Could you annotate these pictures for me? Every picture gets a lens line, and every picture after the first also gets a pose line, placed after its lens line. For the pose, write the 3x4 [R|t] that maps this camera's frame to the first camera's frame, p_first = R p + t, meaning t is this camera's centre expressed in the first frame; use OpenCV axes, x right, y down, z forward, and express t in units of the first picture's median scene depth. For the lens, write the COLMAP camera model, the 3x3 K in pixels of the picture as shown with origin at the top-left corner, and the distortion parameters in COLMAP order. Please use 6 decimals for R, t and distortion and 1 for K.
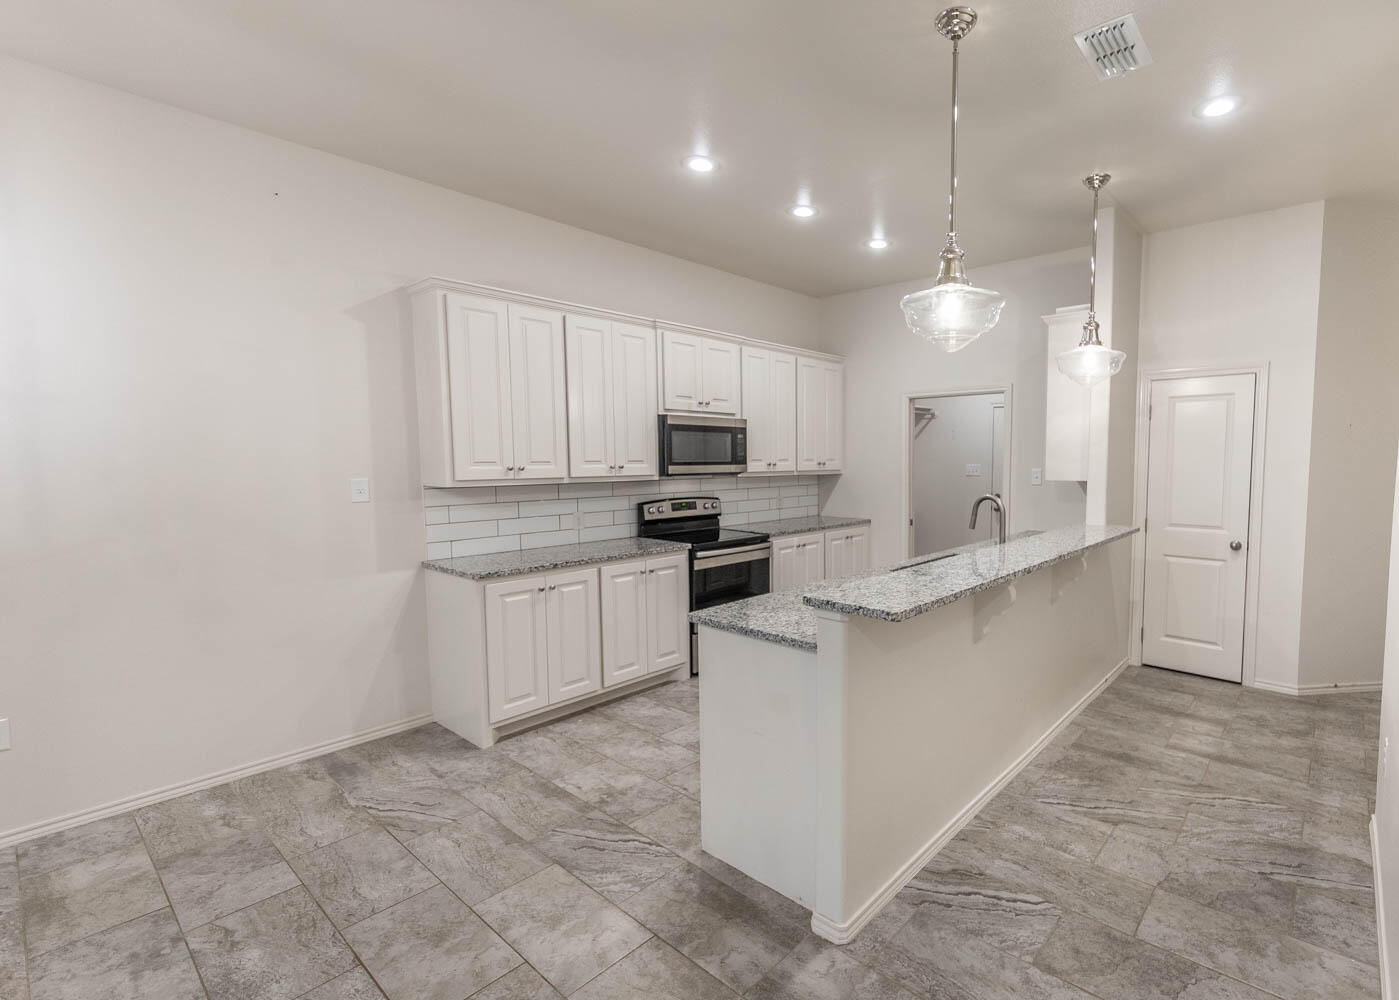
lens RADIAL K [[655.4, 0, 797.9], [0, 655.4, 507.1], [0, 0, 1]] dist [0.008643, -0.001702]
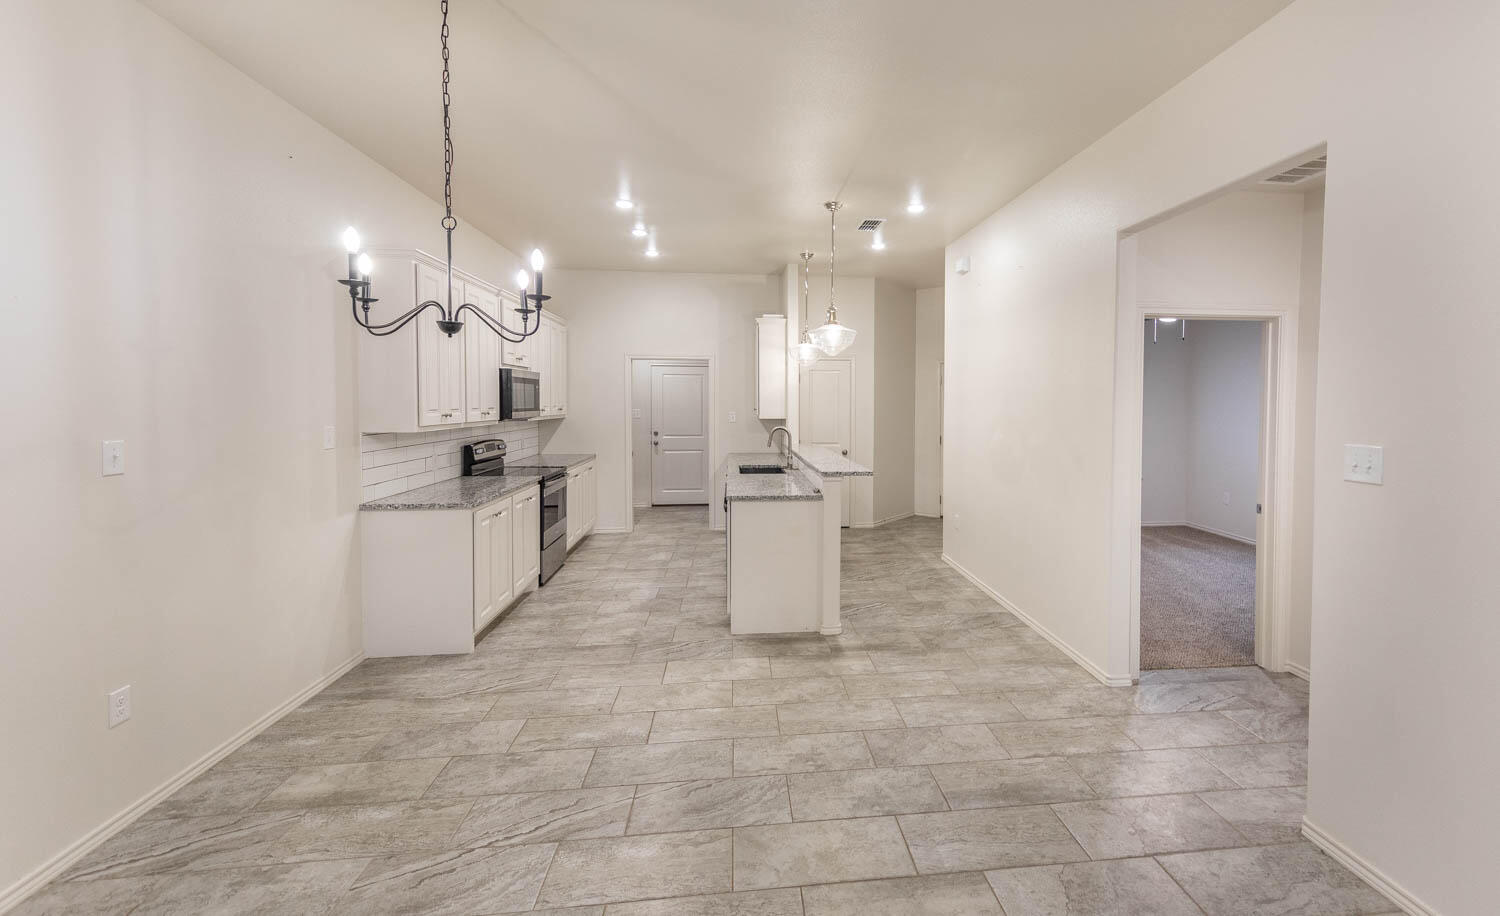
lens RADIAL K [[652.9, 0, 788.3], [0, 652.9, 417.2], [0, 0, 1]] dist [0.001688, 0.000632]
pose [[0.719341, -0.015147, 0.694492, -0.862125], [0.051060, 0.998211, -0.031116, 0.011397], [-0.692778, 0.057843, 0.718827, -0.255578]]
